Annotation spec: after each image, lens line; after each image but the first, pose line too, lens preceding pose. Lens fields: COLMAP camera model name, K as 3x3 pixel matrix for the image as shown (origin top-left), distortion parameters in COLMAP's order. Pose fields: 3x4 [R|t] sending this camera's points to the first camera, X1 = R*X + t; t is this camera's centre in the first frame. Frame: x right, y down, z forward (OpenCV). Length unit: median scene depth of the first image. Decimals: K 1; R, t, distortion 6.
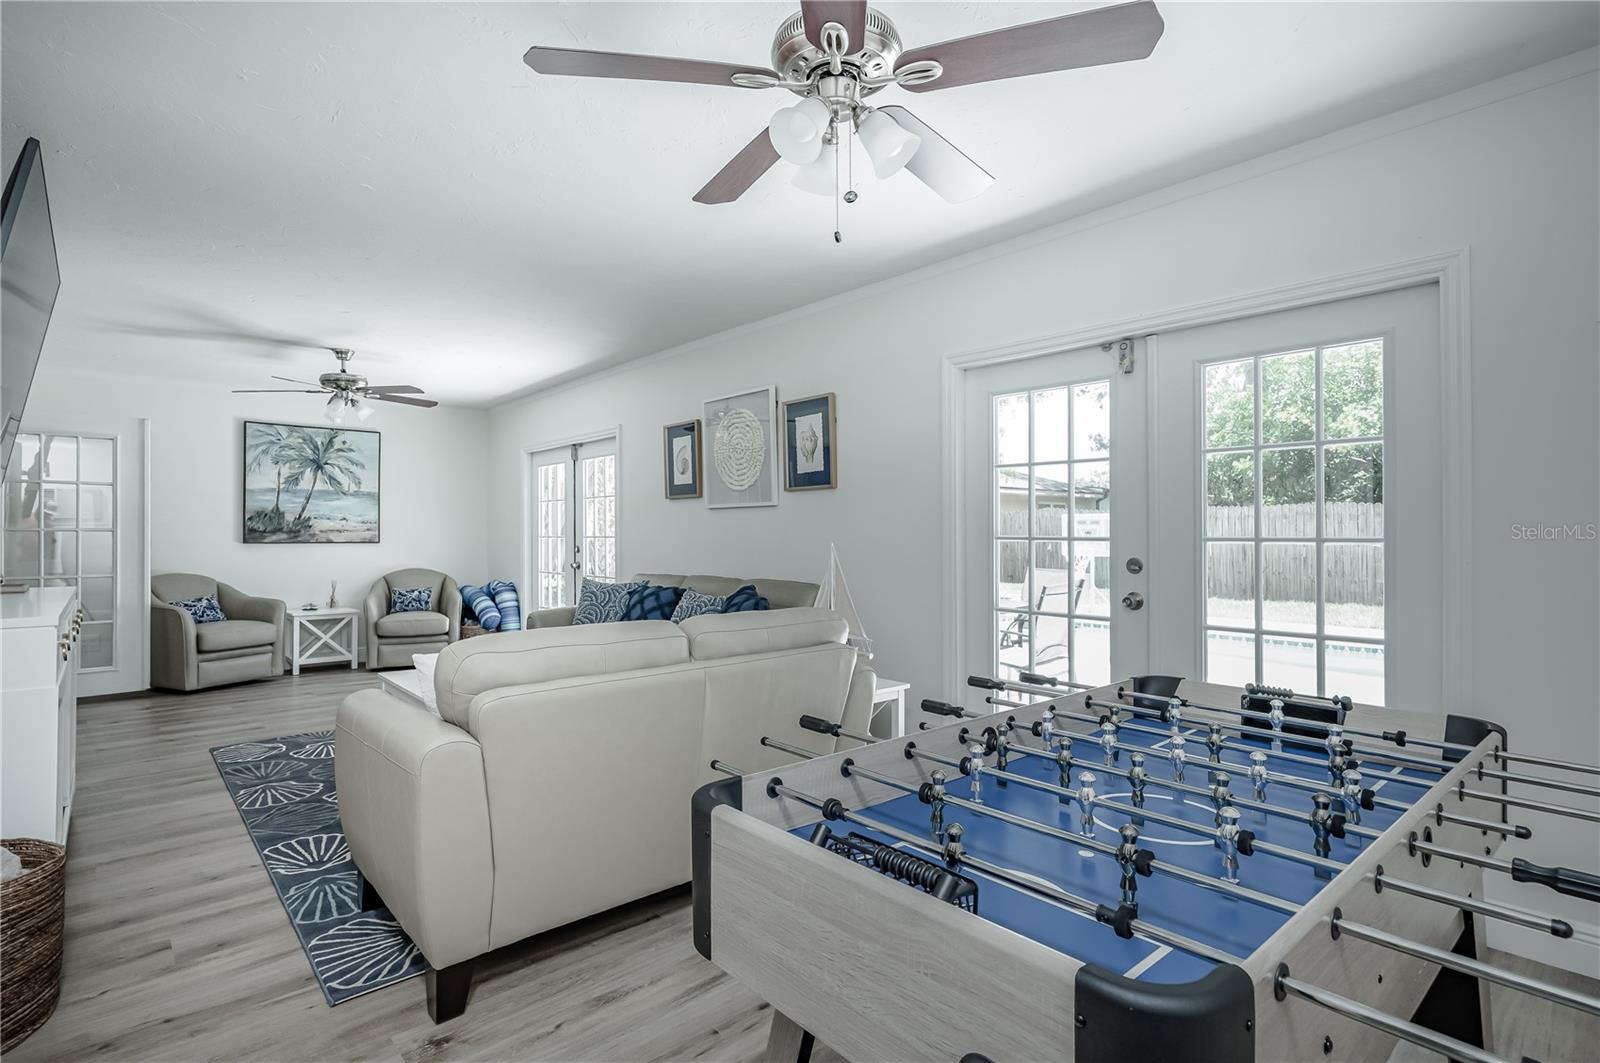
lens RADIAL K [[776.4, 0, 795.1], [0, 776.4, 525.6], [0, 0, 1]] dist [0.000627, 0.000537]
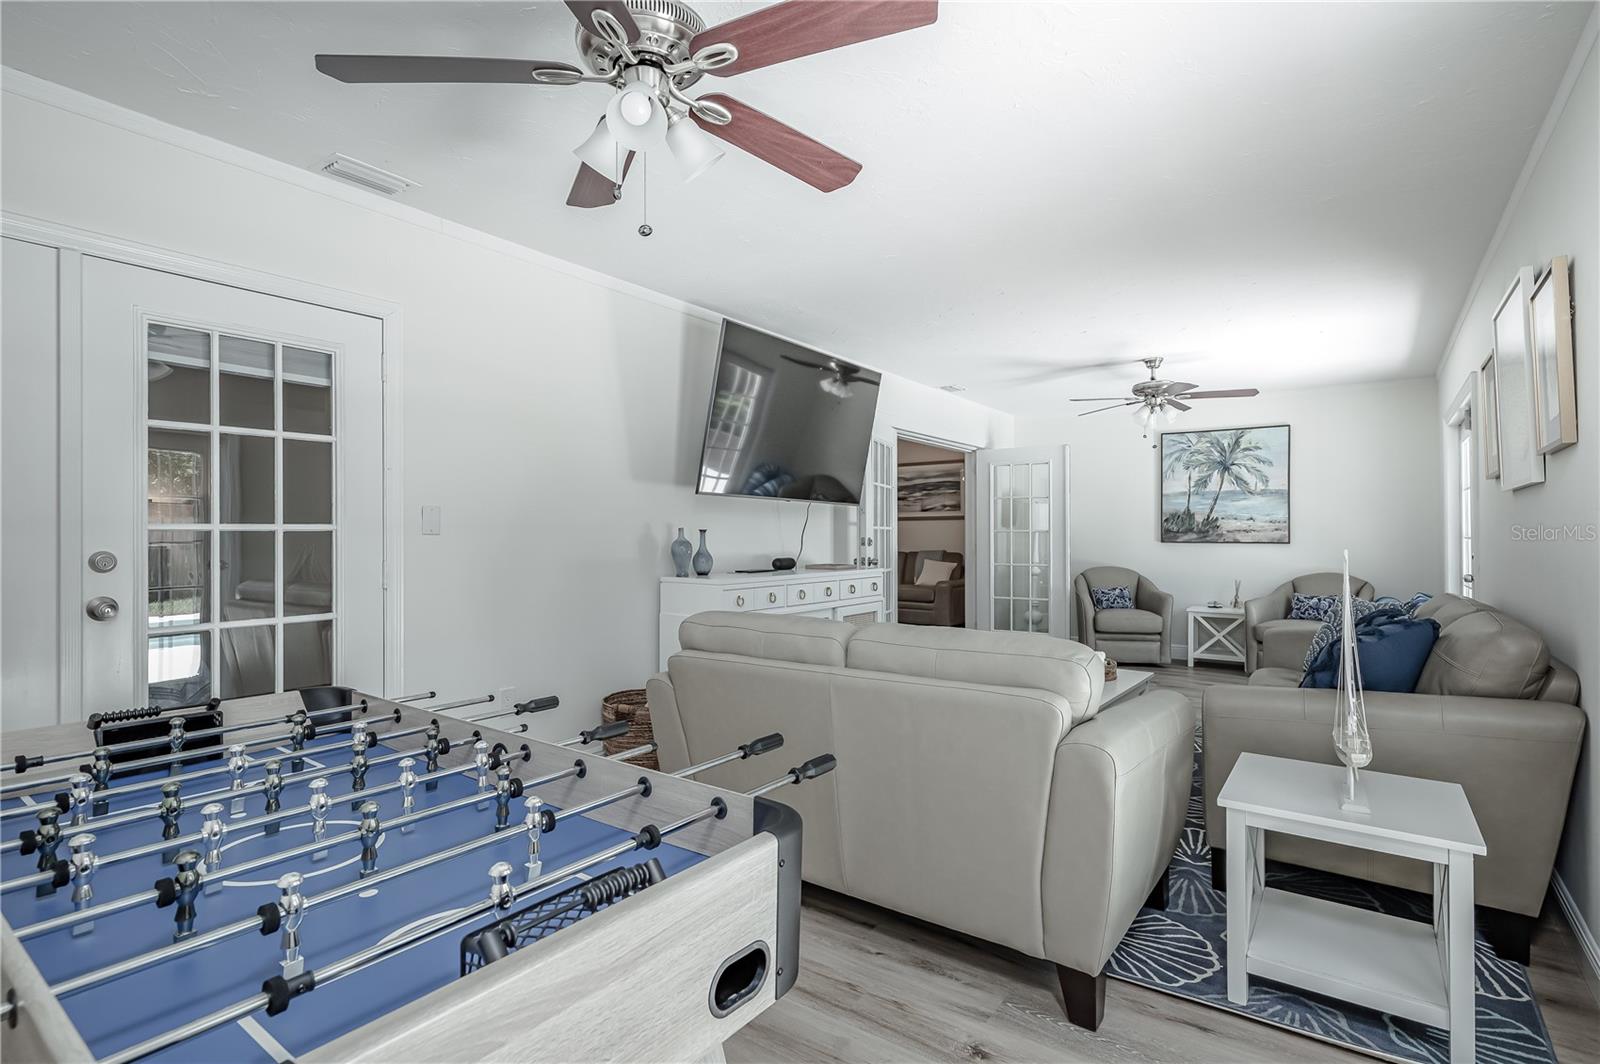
lens RADIAL K [[768.3, 0, 800.0], [0, 768.3, 532.0], [0, 0, 1]] dist [0.000568, 0.000117]
pose [[0.228129, -0.002866, -0.973627, 0.245809], [0.011054, 0.999939, -0.000353, 0.002353], [0.973568, -0.010682, 0.228147, 0.230986]]
